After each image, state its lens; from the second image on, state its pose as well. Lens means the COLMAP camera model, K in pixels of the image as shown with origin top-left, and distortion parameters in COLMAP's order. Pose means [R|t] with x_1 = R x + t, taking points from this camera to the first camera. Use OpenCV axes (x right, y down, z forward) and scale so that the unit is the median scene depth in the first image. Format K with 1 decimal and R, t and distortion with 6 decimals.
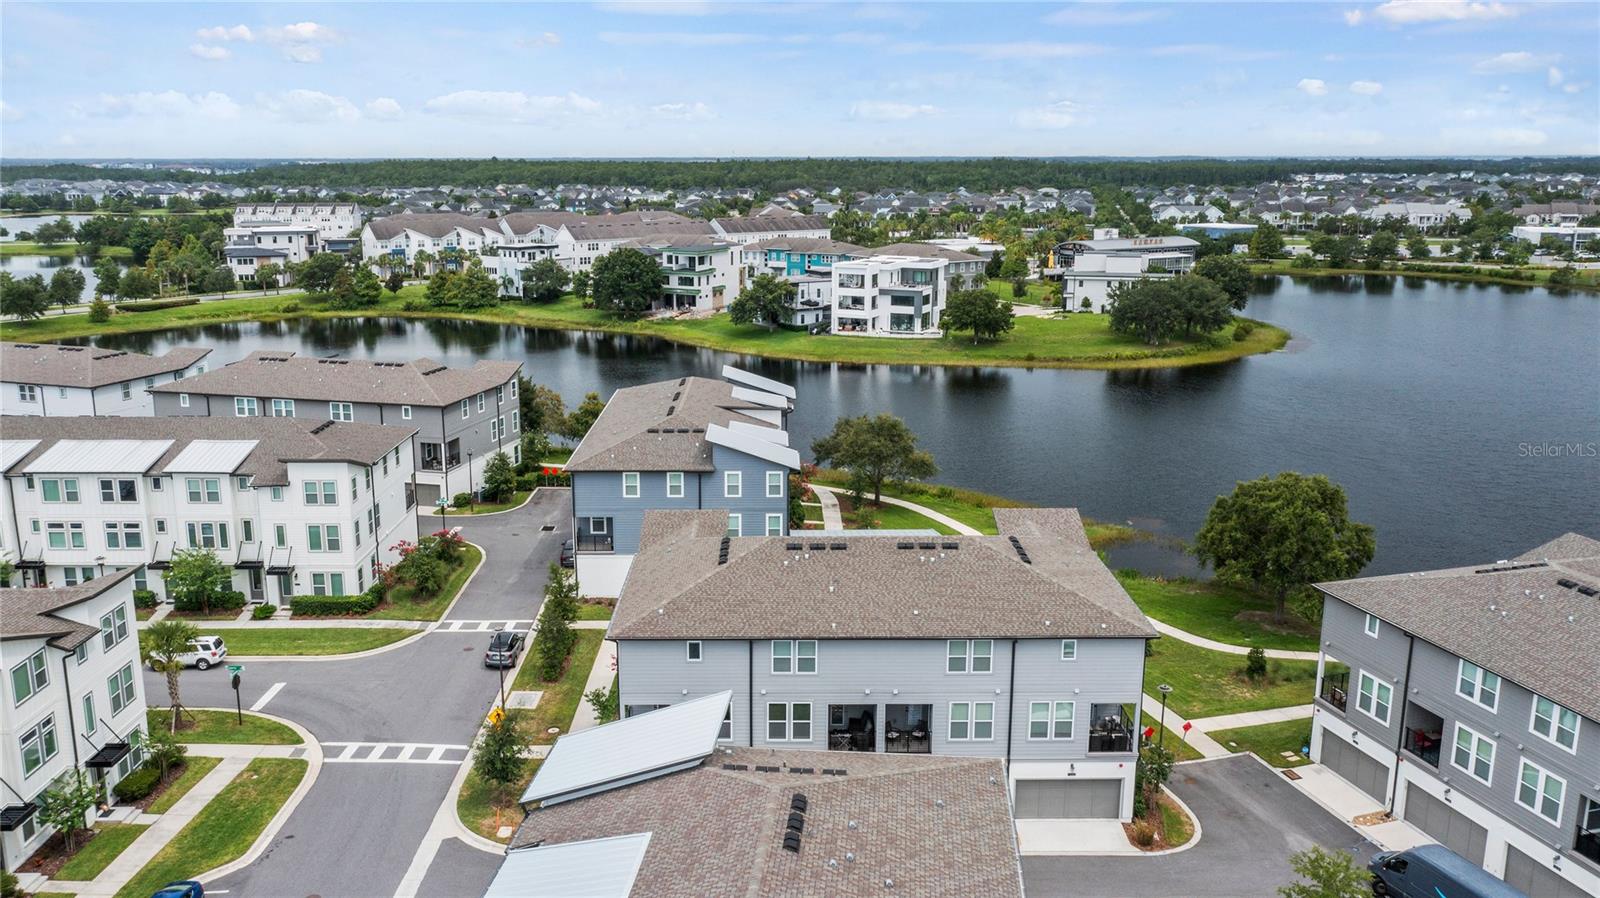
lens RADIAL K [[1271.4, 0, 777.1], [0, 1271.4, 446.6], [0, 0, 1]] dist [0.000762, 0.007324]
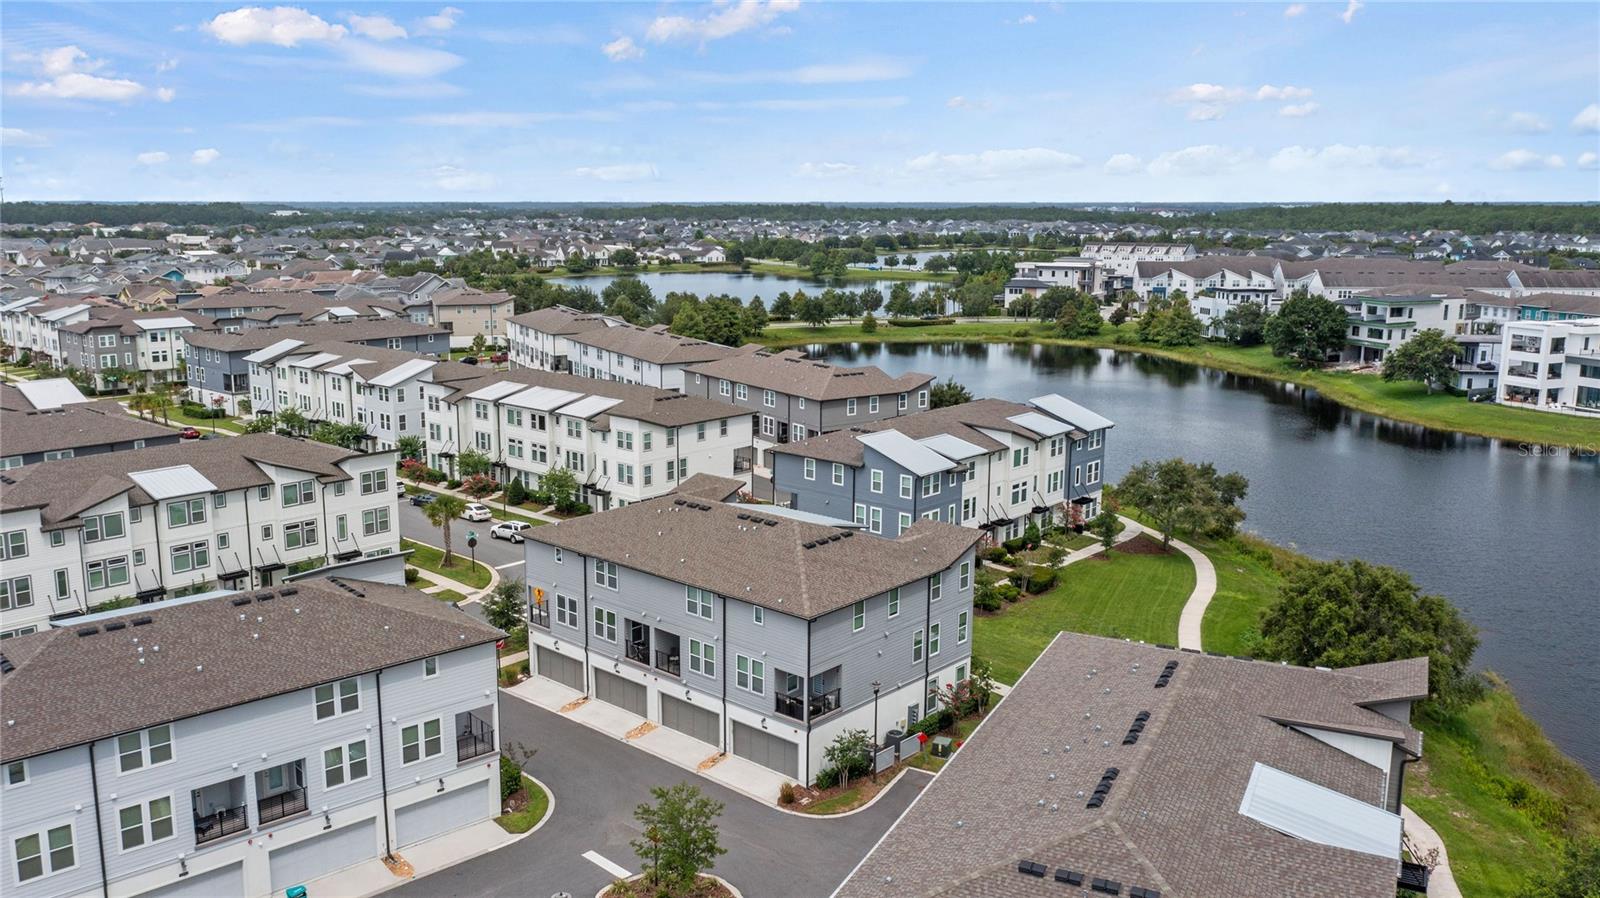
lens RADIAL K [[1271.4, 0, 777.1], [0, 1271.4, 446.6], [0, 0, 1]] dist [0.000762, 0.007324]
pose [[0.734772, 0.130407, -0.665660, 0.559767], [-0.152582, 0.987971, 0.025126, -0.013787], [0.660930, 0.083106, 0.745832, 0.073499]]
